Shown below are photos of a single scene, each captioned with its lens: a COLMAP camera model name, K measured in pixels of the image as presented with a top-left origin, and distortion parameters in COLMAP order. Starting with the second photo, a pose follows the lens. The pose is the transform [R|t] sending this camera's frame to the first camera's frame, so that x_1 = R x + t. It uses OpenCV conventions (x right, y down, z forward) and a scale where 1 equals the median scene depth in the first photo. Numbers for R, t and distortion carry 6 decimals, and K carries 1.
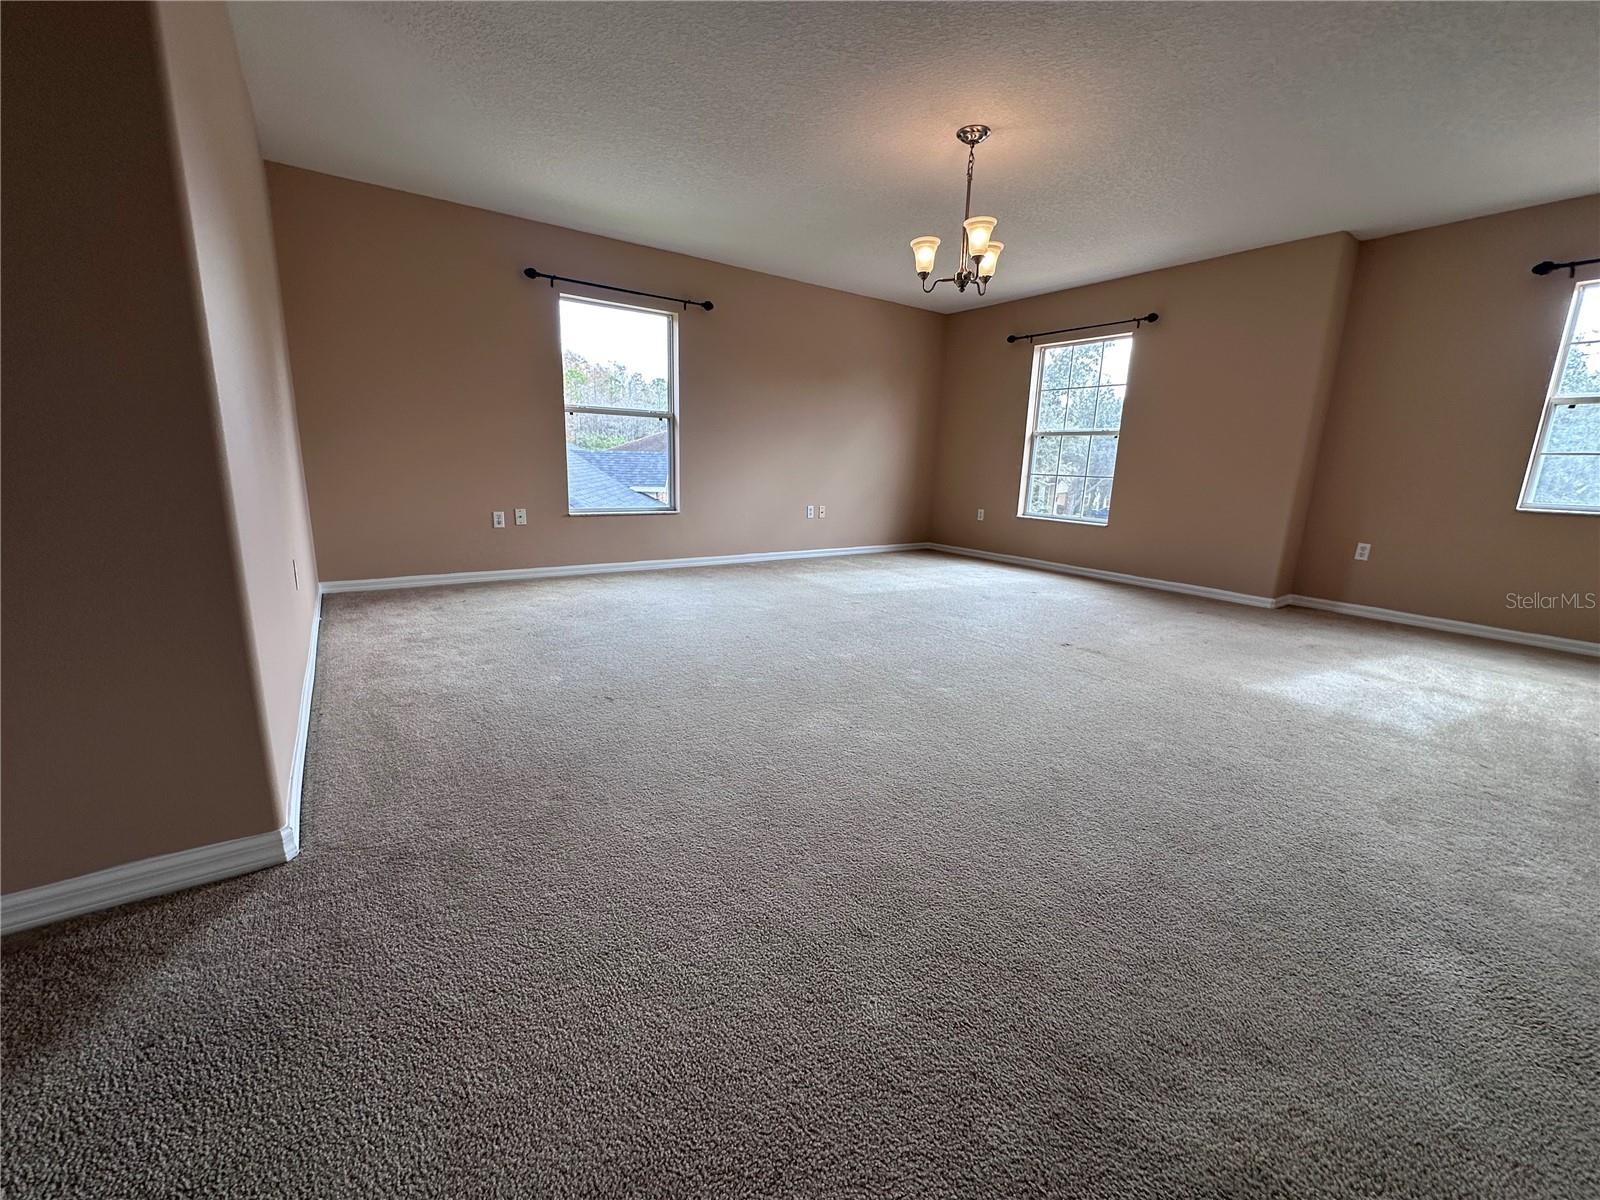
lens RADIAL K [[637.2, 0, 798.7], [0, 637.2, 601.0], [0, 0, 1]] dist [-0.004448, 0.001418]
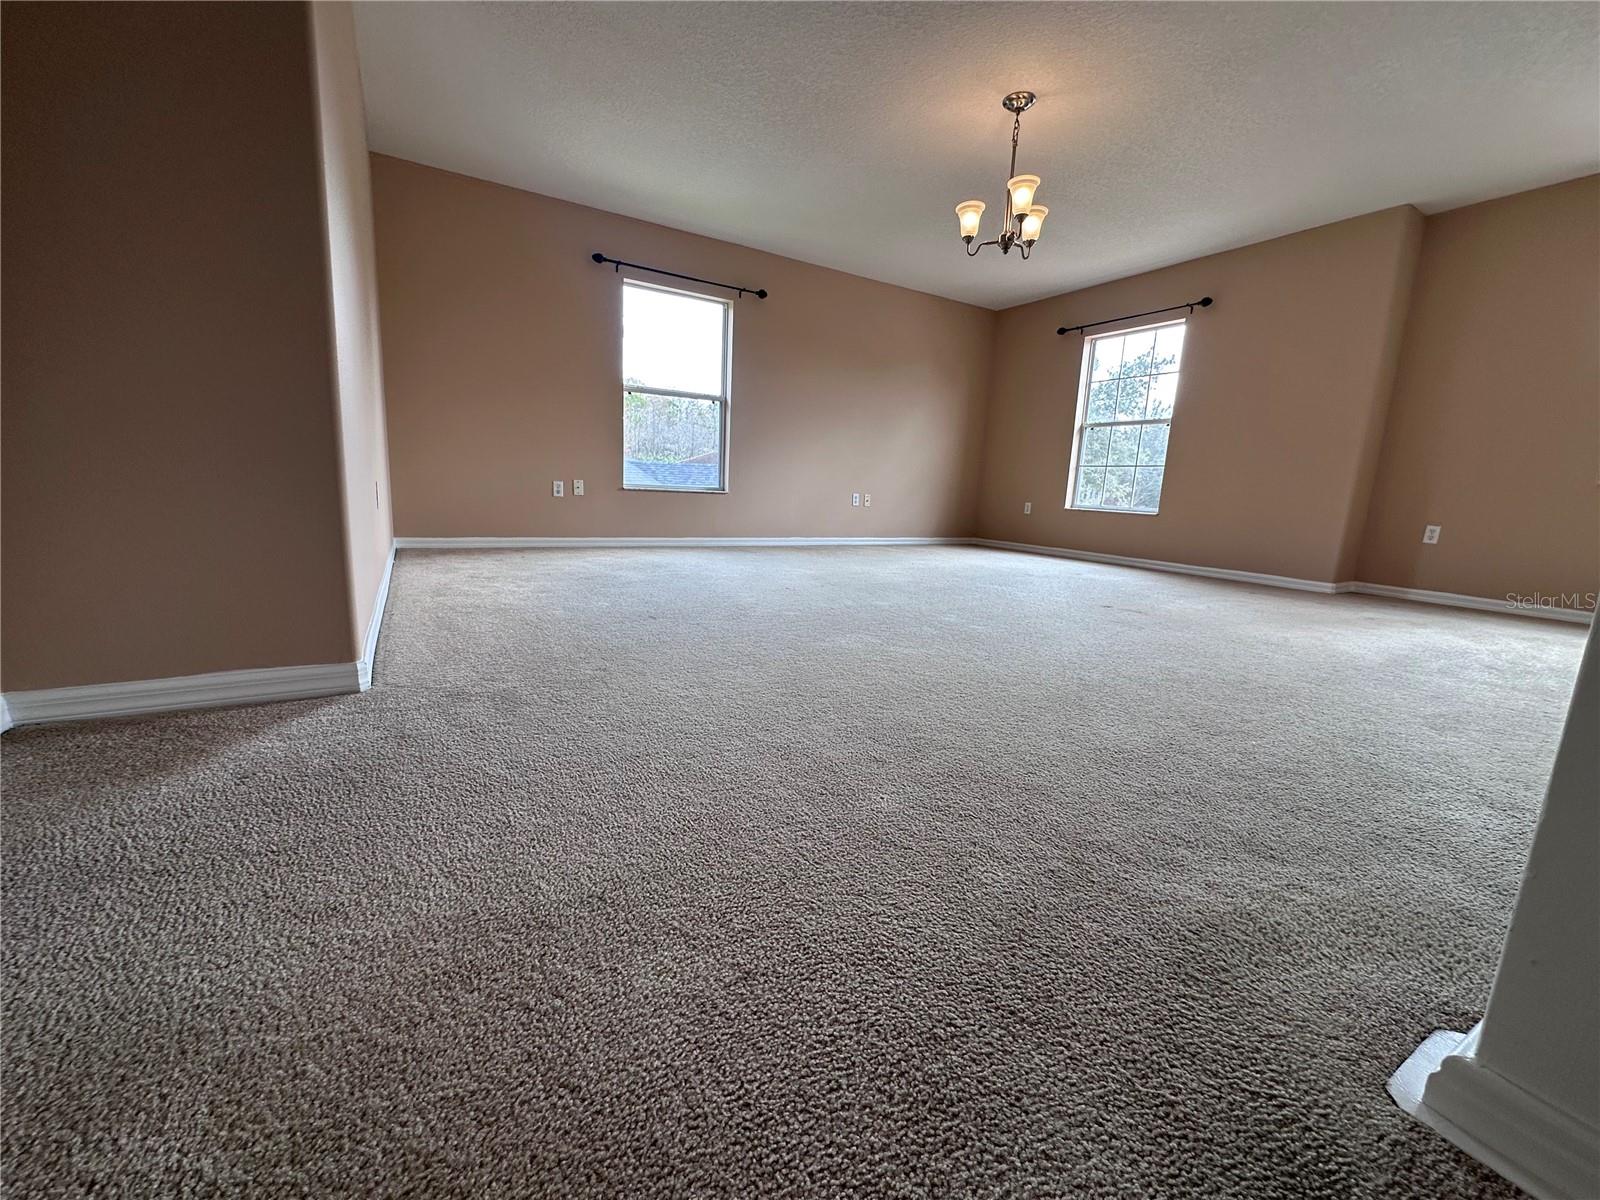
lens RADIAL K [[637.2, 0, 798.3], [0, 637.2, 594.8], [0, 0, 1]] dist [-0.004448, 0.001418]
pose [[0.996790, 0.029694, -0.074355, 0.014530], [-0.032662, 0.998704, -0.039026, 0.108322], [0.073100, 0.041329, 0.996468, -0.024275]]
